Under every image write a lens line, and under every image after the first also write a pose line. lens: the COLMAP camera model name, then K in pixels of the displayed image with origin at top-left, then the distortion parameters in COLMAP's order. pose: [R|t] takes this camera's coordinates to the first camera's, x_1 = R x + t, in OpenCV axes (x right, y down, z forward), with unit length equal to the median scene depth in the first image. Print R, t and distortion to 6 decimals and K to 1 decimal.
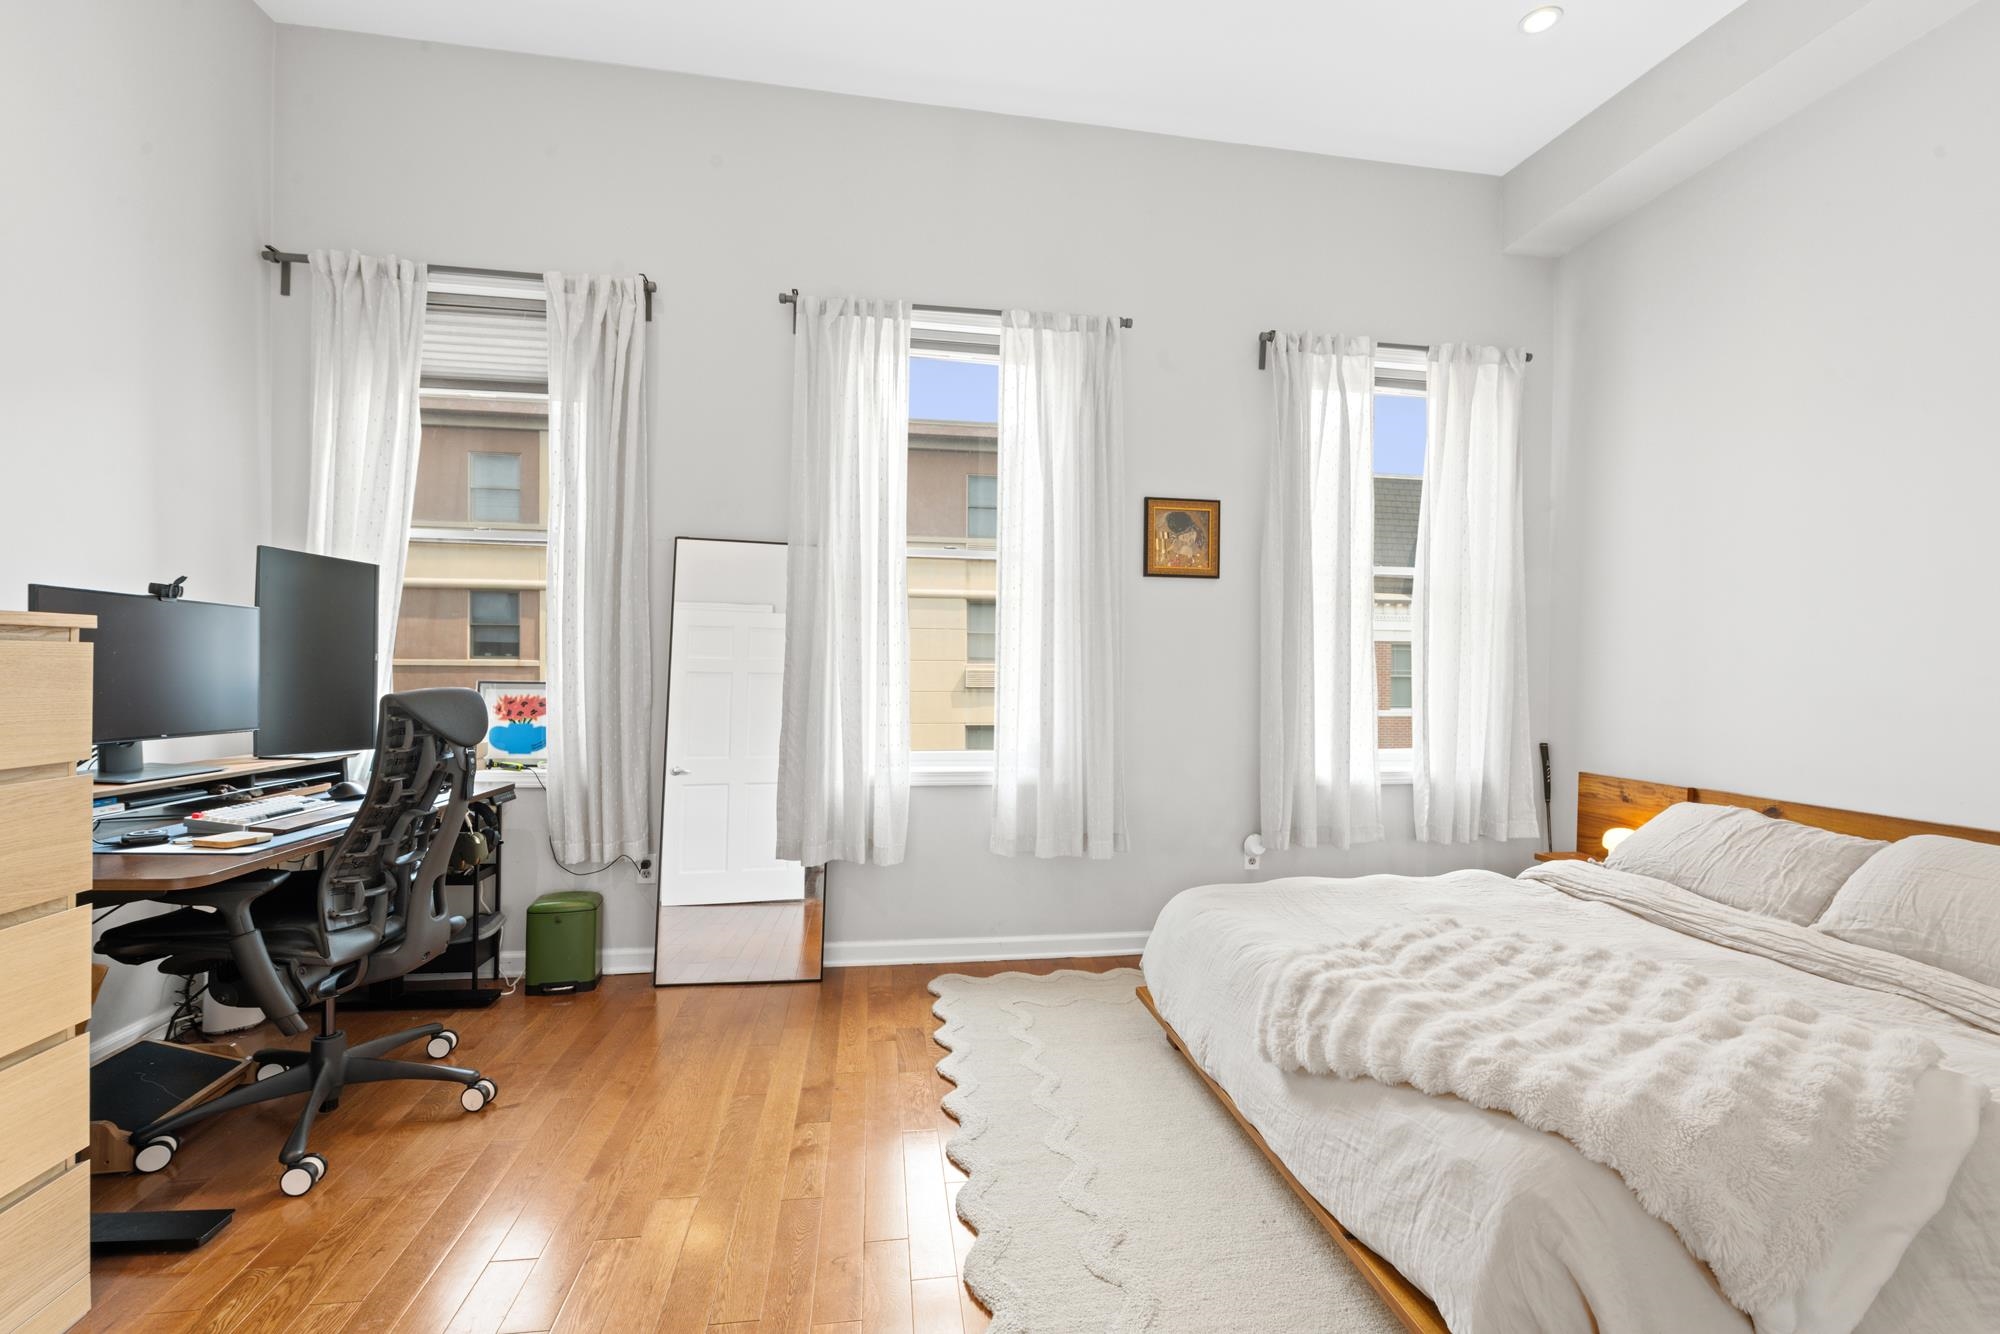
lens RADIAL K [[807.8, 0, 997.0], [0, 807.8, 682.4], [0, 0, 1]] dist [-0.006157, -0.001067]
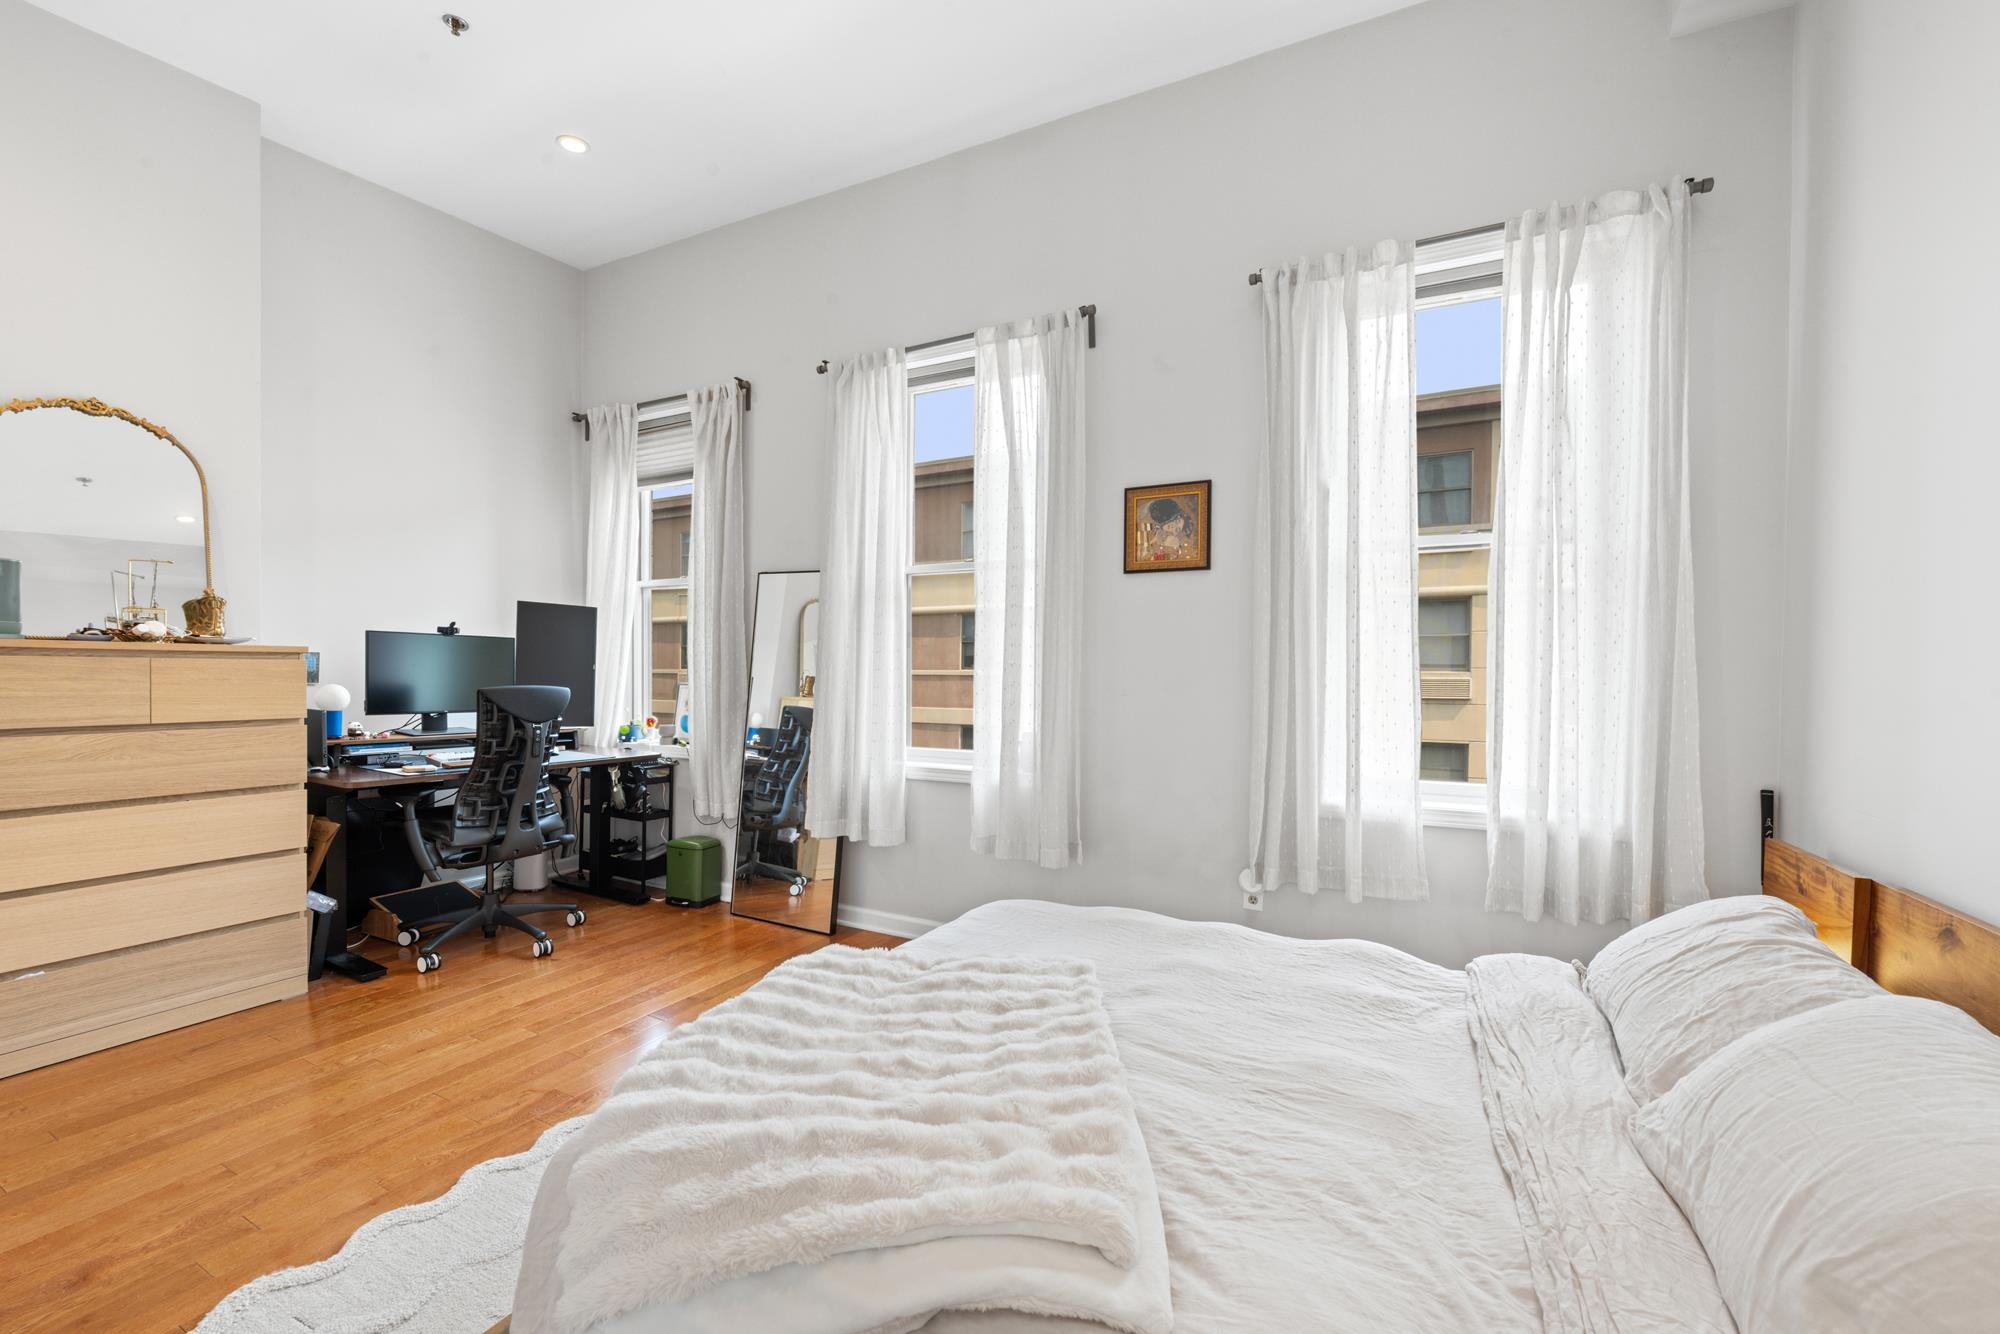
lens RADIAL K [[807.8, 0, 1003.2], [0, 807.8, 684.2], [0, 0, 1]] dist [-0.006157, -0.001067]
pose [[0.807581, 0.004695, -0.589737, 0.678893], [-0.008961, 0.999951, -0.004310, 0.001675], [0.589688, 0.008765, 0.807584, 0.181116]]
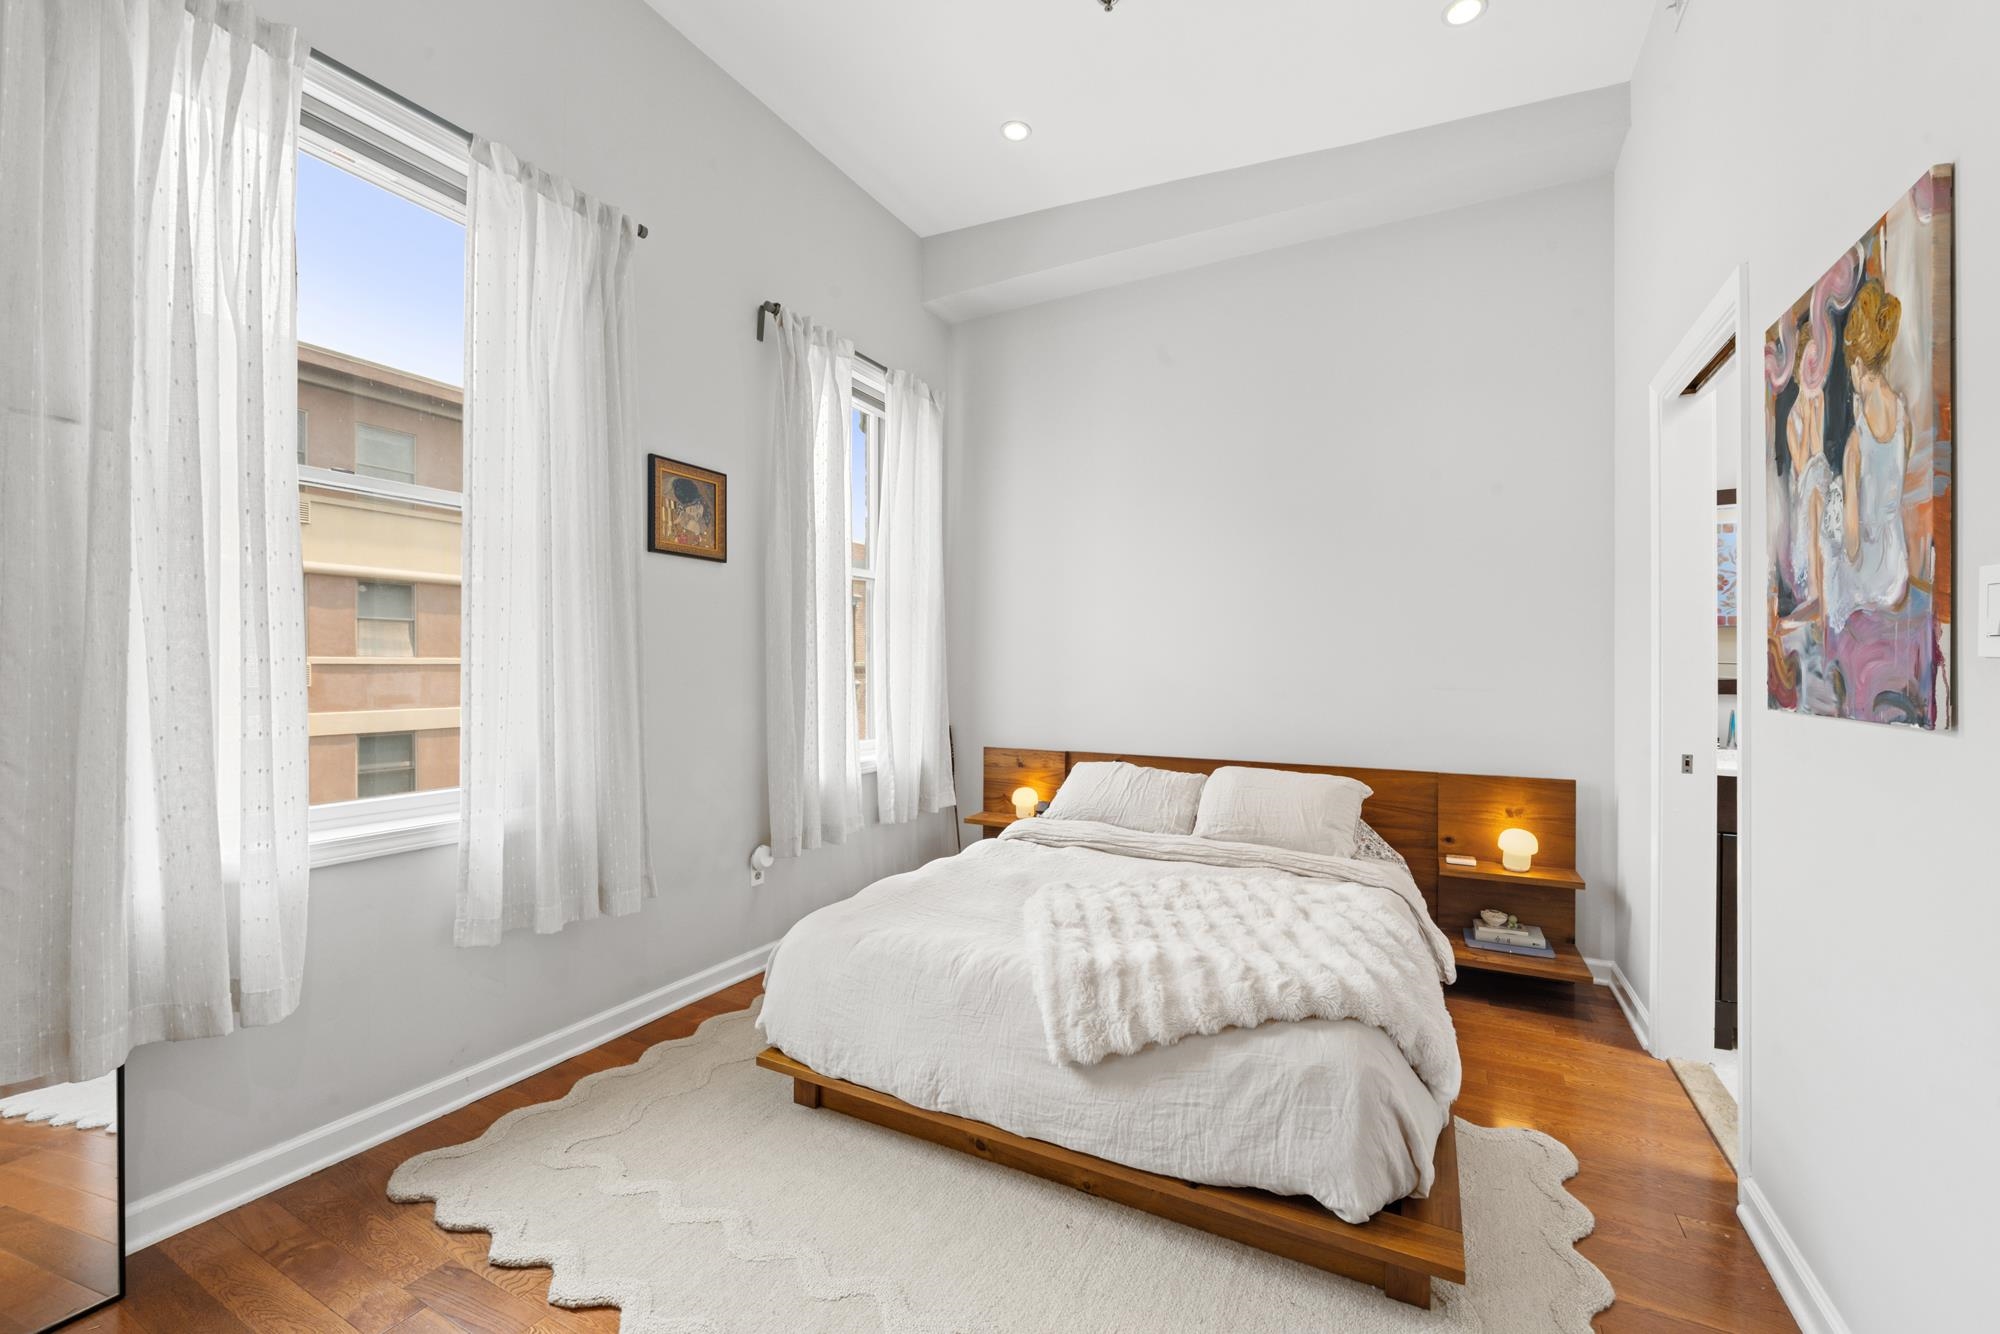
lens RADIAL K [[807.8, 0, 1009.5], [0, 807.8, 665.8], [0, 0, 1]] dist [-0.006157, -0.001067]
pose [[0.595108, -0.006611, 0.803619, -0.277741], [0.014538, 0.999891, -0.002540, -0.010506], [-0.803514, 0.013195, 0.595139, 0.253219]]
